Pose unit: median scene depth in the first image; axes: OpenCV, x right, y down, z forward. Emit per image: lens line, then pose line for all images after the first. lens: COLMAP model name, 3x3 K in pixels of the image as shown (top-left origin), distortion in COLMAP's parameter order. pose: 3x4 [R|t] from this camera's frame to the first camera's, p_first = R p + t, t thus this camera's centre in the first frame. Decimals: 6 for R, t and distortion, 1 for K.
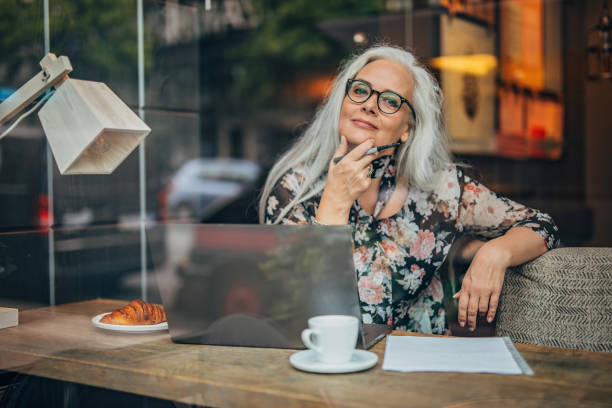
lens RADIAL K [[876.4, 0, 313.6], [0, 876.4, 201.3], [0, 0, 1]] dist [0.004571, 0.085025]
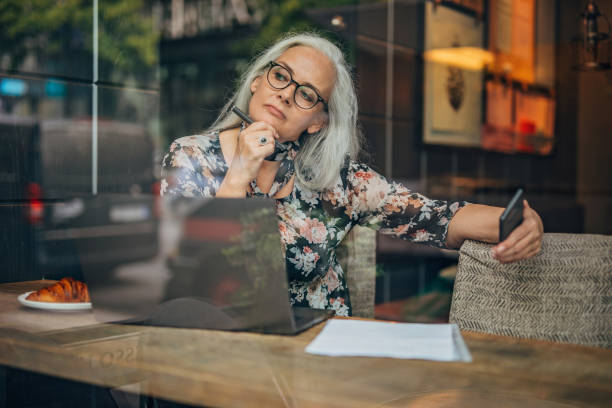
lens RADIAL K [[876.4, 0, 313.6], [0, 876.4, 201.3], [0, 0, 1]] dist [0.004571, 0.085025]
pose [[0.999752, 0.020790, -0.007970, 0.065591], [-0.020784, 0.999784, 0.000888, 0.021913], [0.007987, -0.000722, 0.999968, 0.049139]]
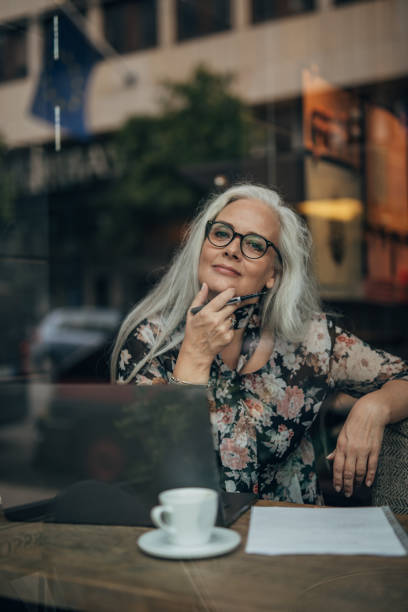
lens RADIAL K [[876.4, 0, 205.1], [0, 876.4, 298.6], [0, 0, 1]] dist [0.004571, 0.085025]
pose [[0.999601, -0.002841, 0.028118, 0.010680], [0.004484, 0.998275, -0.058544, -0.004909], [-0.027903, 0.058647, 0.997889, 0.093751]]
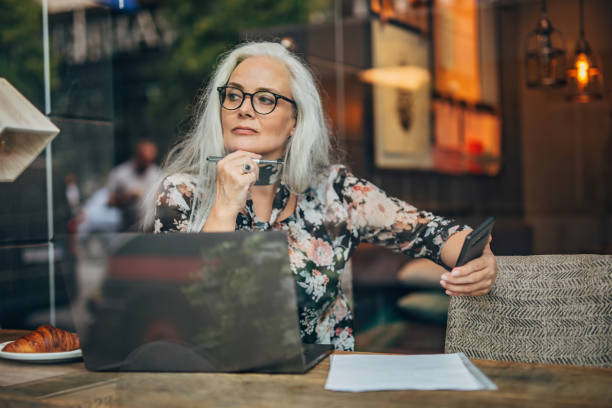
lens RADIAL K [[932.7, 0, 314.7], [0, 932.7, 202.2], [0, 0, 1]] dist [0.001783, 0.090391]
pose [[0.996247, -0.017708, 0.084720, -0.007972], [0.020307, 0.999346, -0.029908, 0.020904], [-0.084135, 0.031516, 0.995956, 0.034787]]
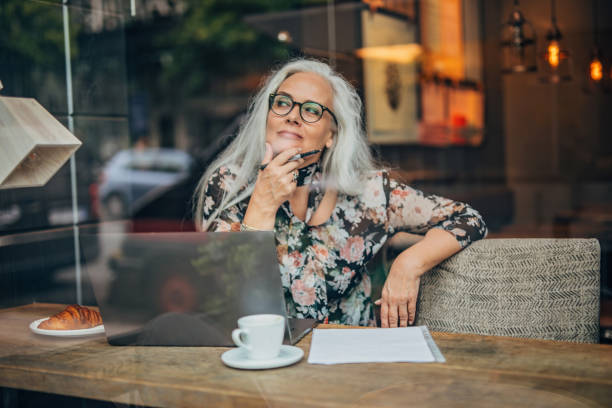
lens RADIAL K [[876.4, 0, 313.6], [0, 876.4, 201.3], [0, 0, 1]] dist [0.004571, 0.085025]
pose [[0.996680, -0.031310, 0.075152, 0.007730], [0.029916, 0.999360, 0.019598, -0.020442], [-0.075717, -0.017284, 0.996980, -0.053025]]
